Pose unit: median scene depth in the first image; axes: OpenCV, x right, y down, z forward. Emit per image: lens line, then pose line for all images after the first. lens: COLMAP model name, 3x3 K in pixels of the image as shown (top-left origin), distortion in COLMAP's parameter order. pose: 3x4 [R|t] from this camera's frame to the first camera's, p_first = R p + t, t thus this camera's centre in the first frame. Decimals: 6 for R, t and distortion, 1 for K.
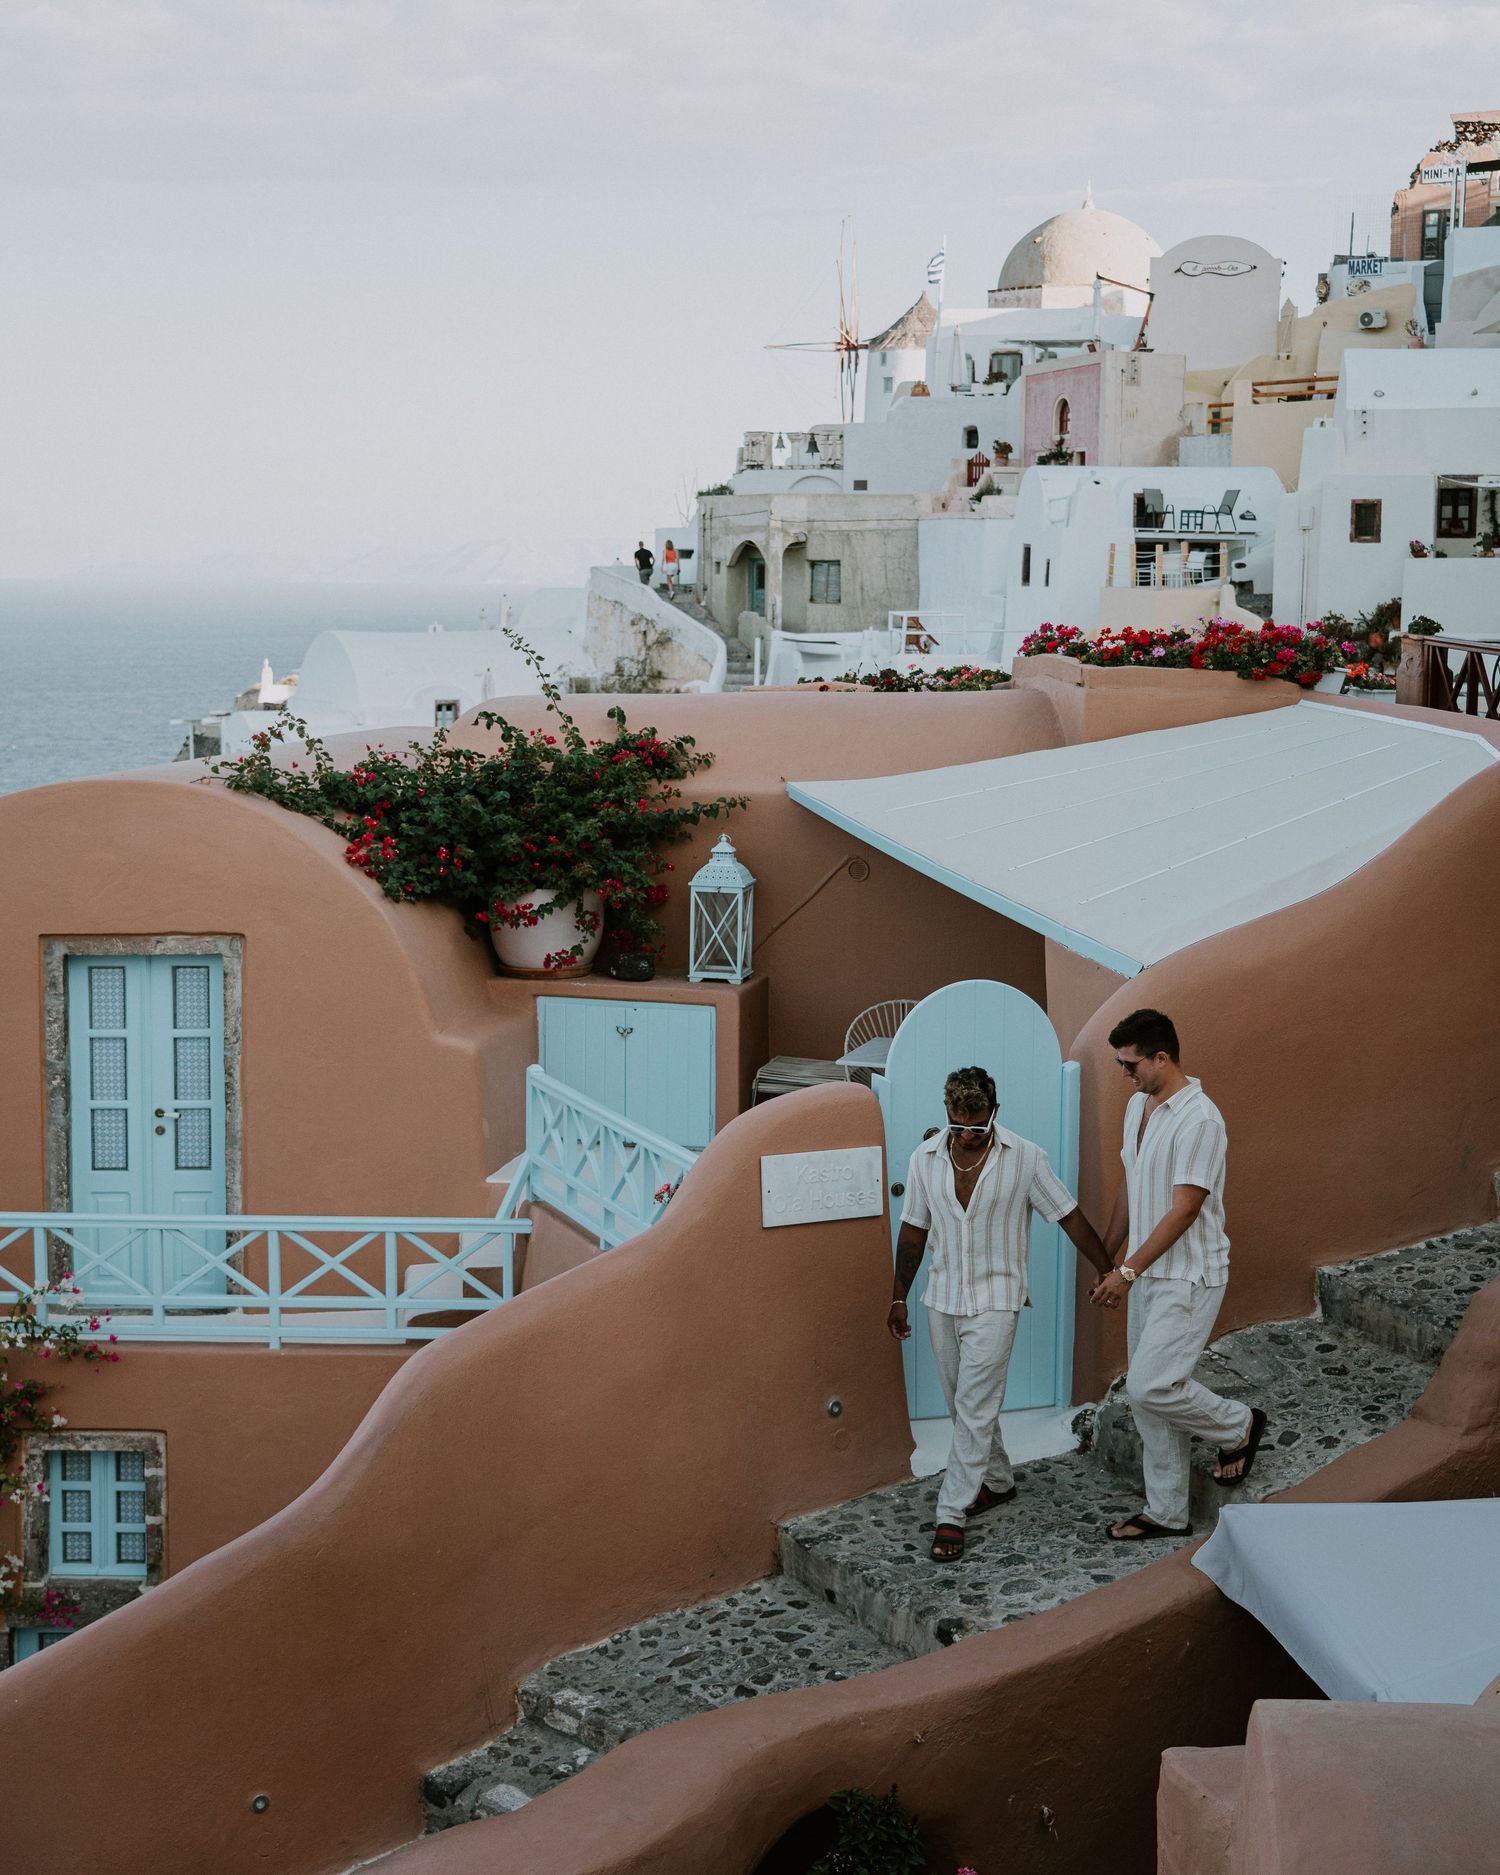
lens RADIAL K [[2753.4, 0, 699.6], [0, 2753.4, 872.9], [0, 0, 1]] dist [0.016950, 0.244594]
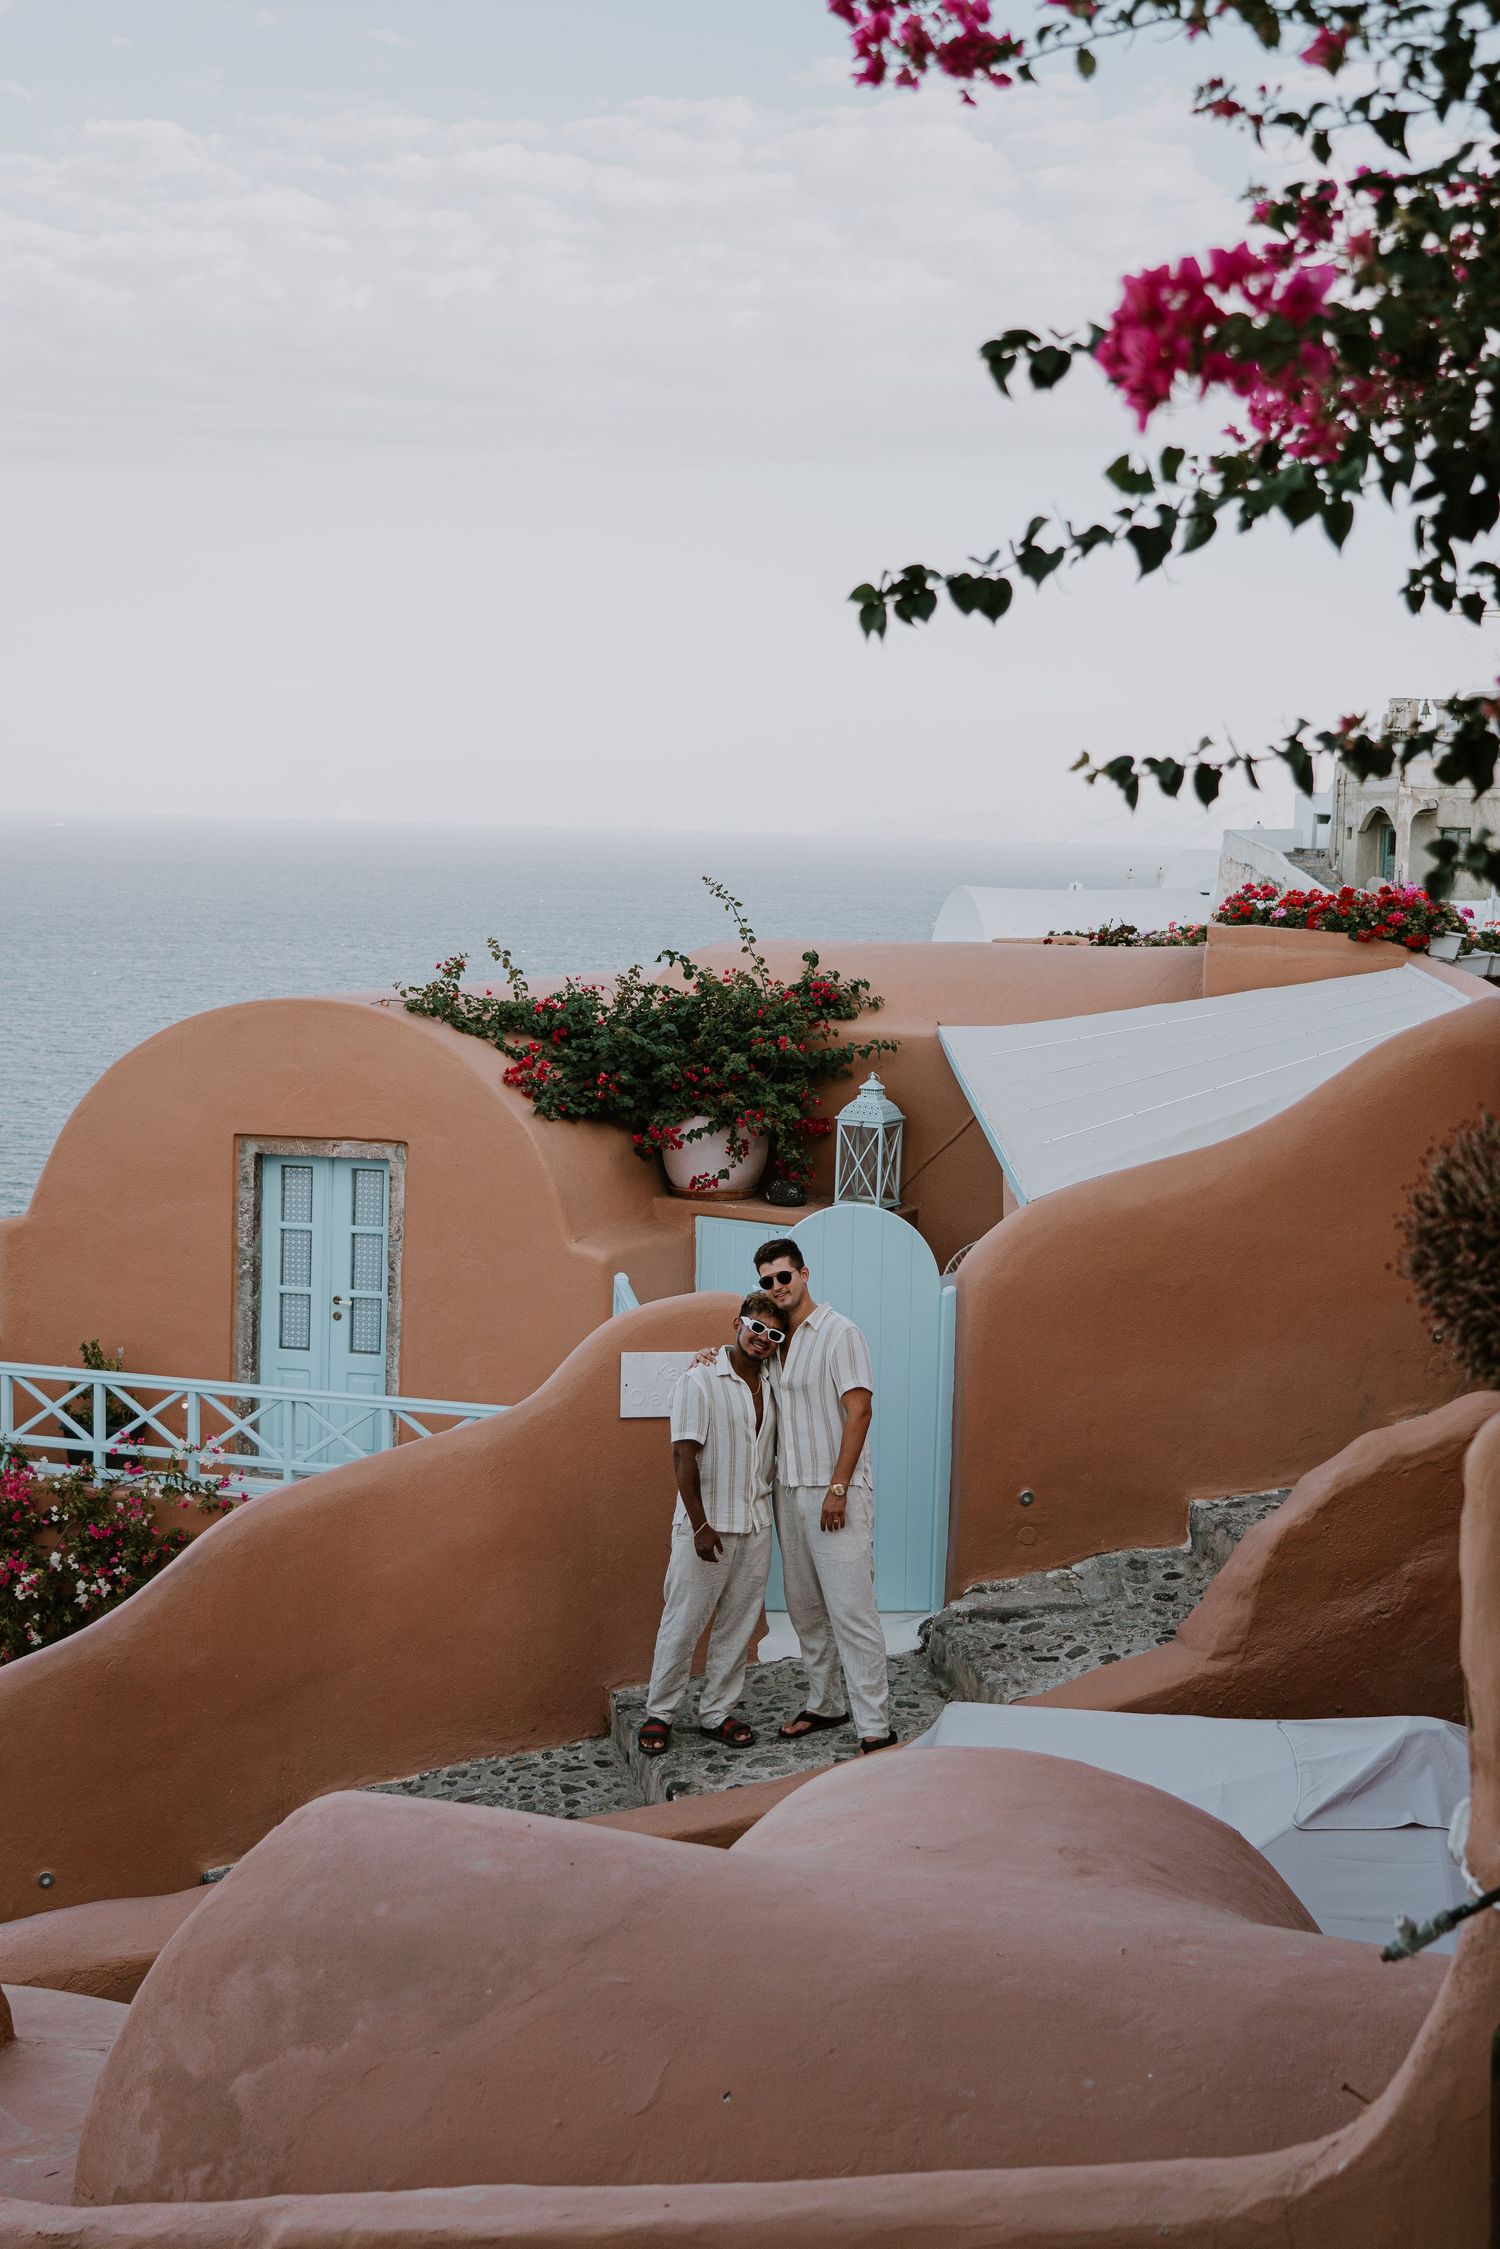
lens RADIAL K [[2708.2, 0, 798.6], [0, 2708.2, 1037.7], [0, 0, 1]] dist [0.018782, 0.268507]
pose [[0.973238, 0.038890, -0.226485, 0.221683], [-0.046409, 0.998531, -0.027967, 0.003228], [0.225064, 0.037730, 0.973613, -0.025083]]
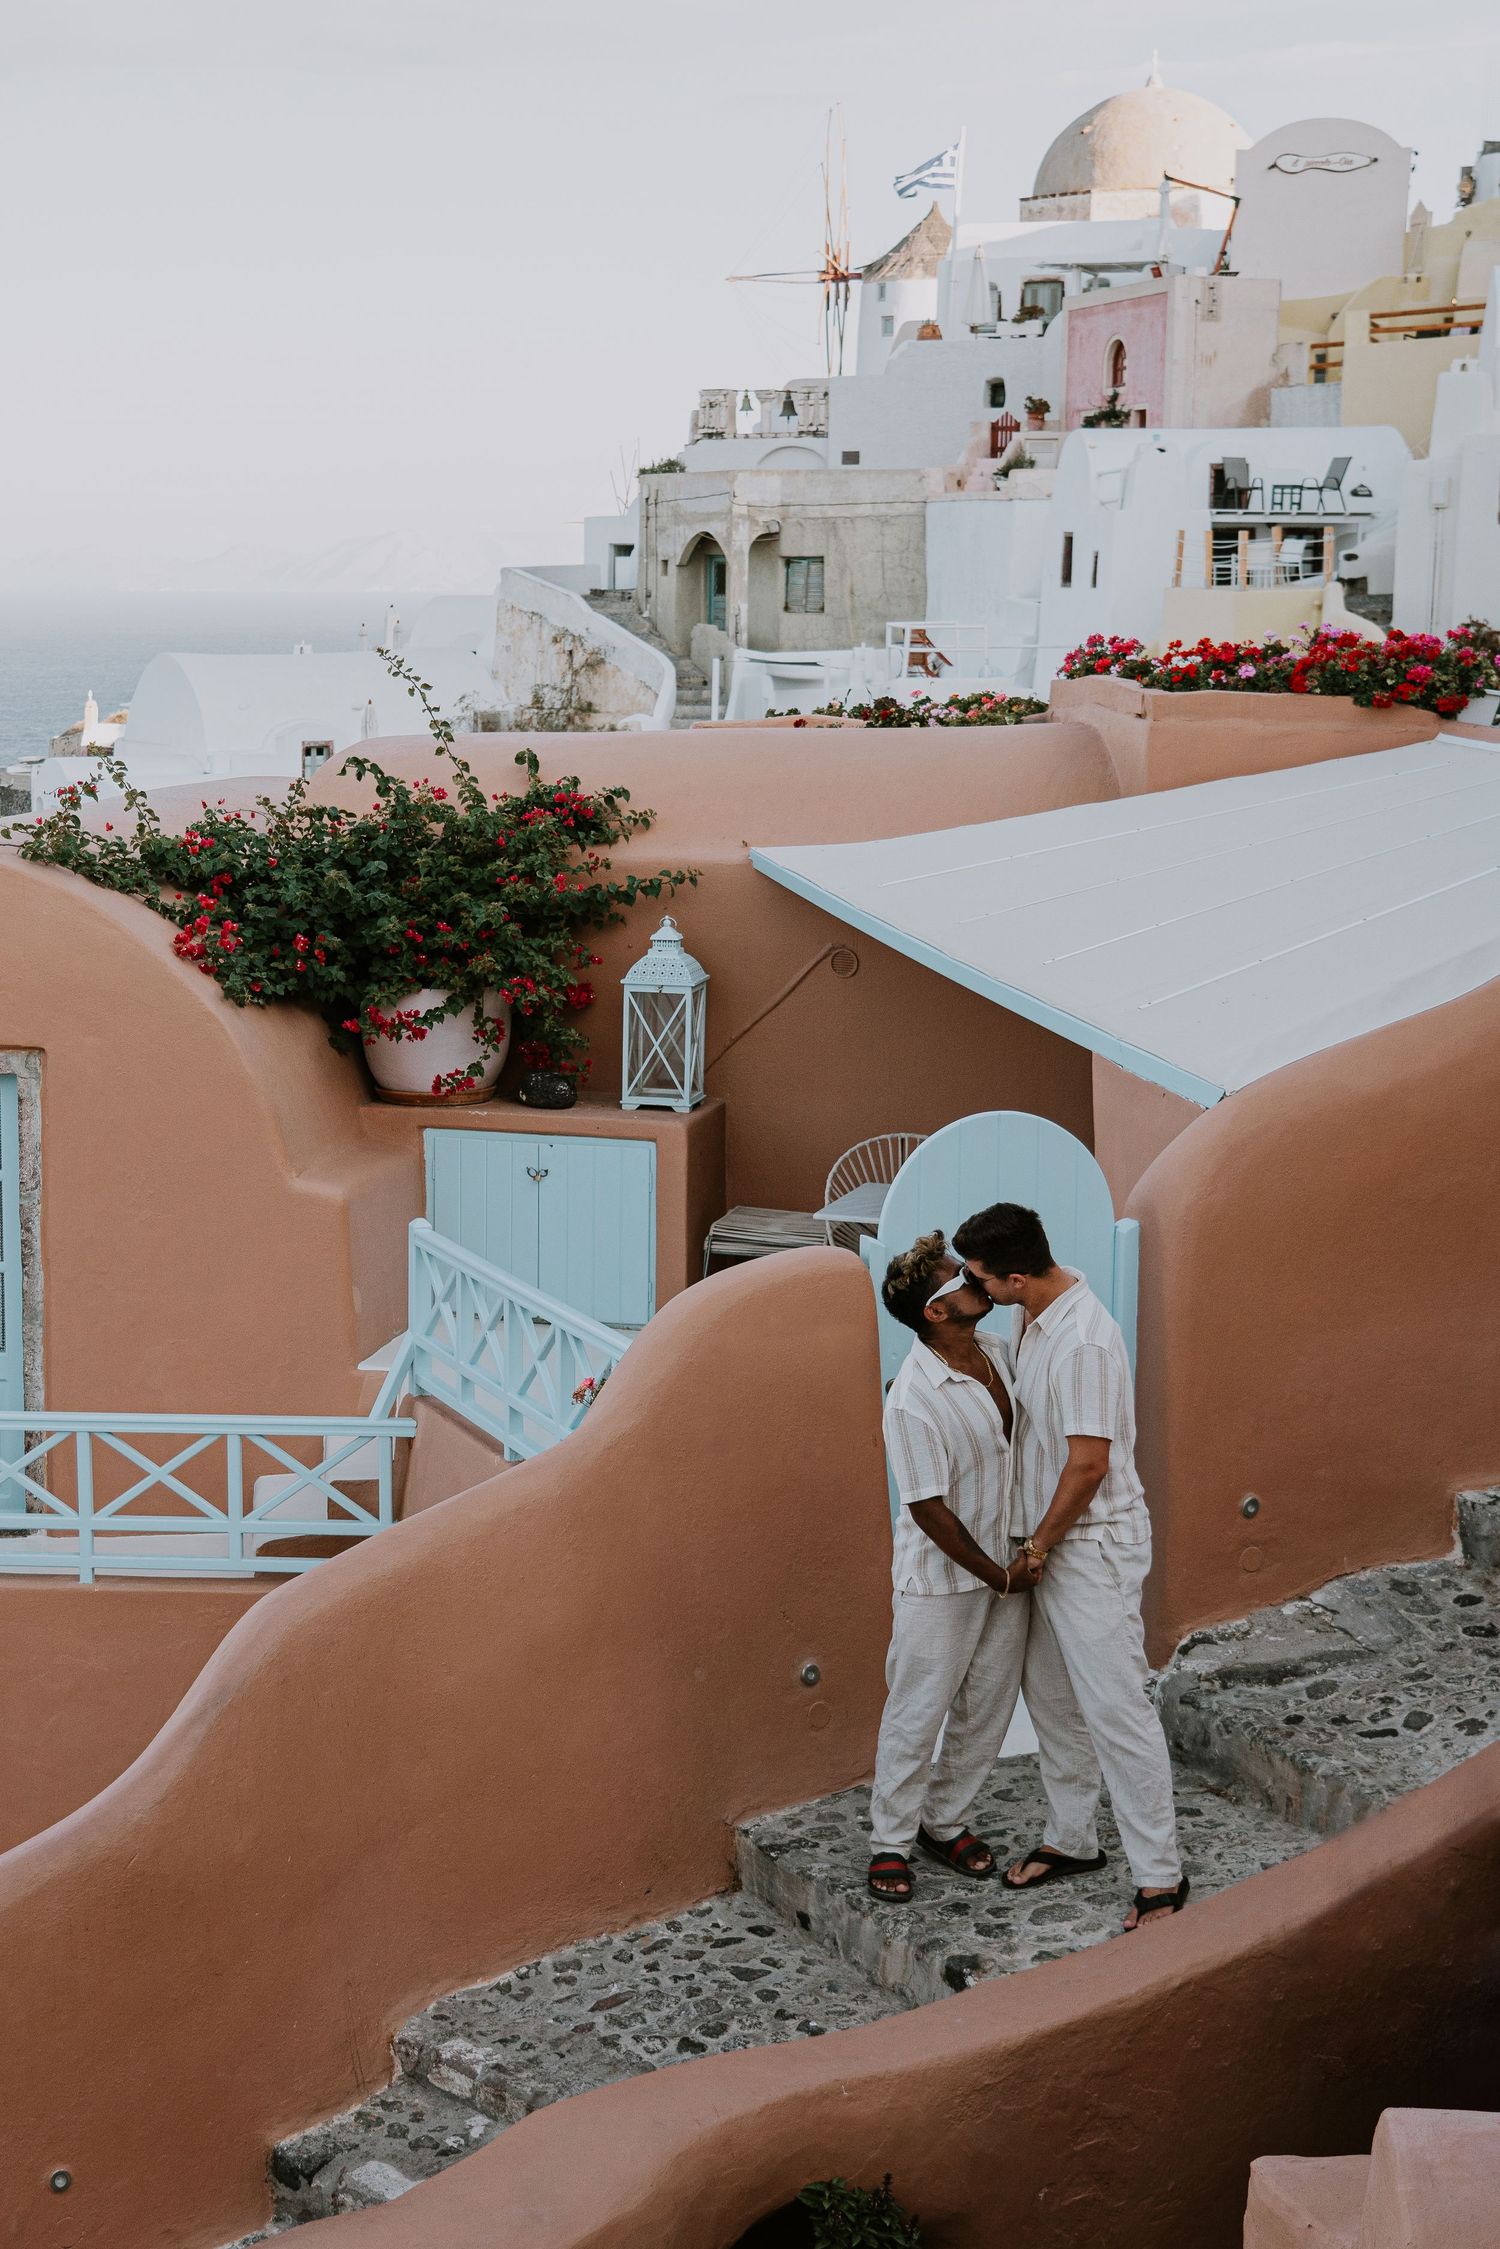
lens RADIAL K [[3505.2, 0, 449.4], [0, 3505.2, 1128.2], [0, 0, 1]] dist [0.044451, 0.137800]
pose [[0.998492, 0.000233, -0.054894, 0.001936], [0.002377, 0.998870, 0.047475, -0.001721], [0.054843, -0.047534, 0.997363, 0.024094]]
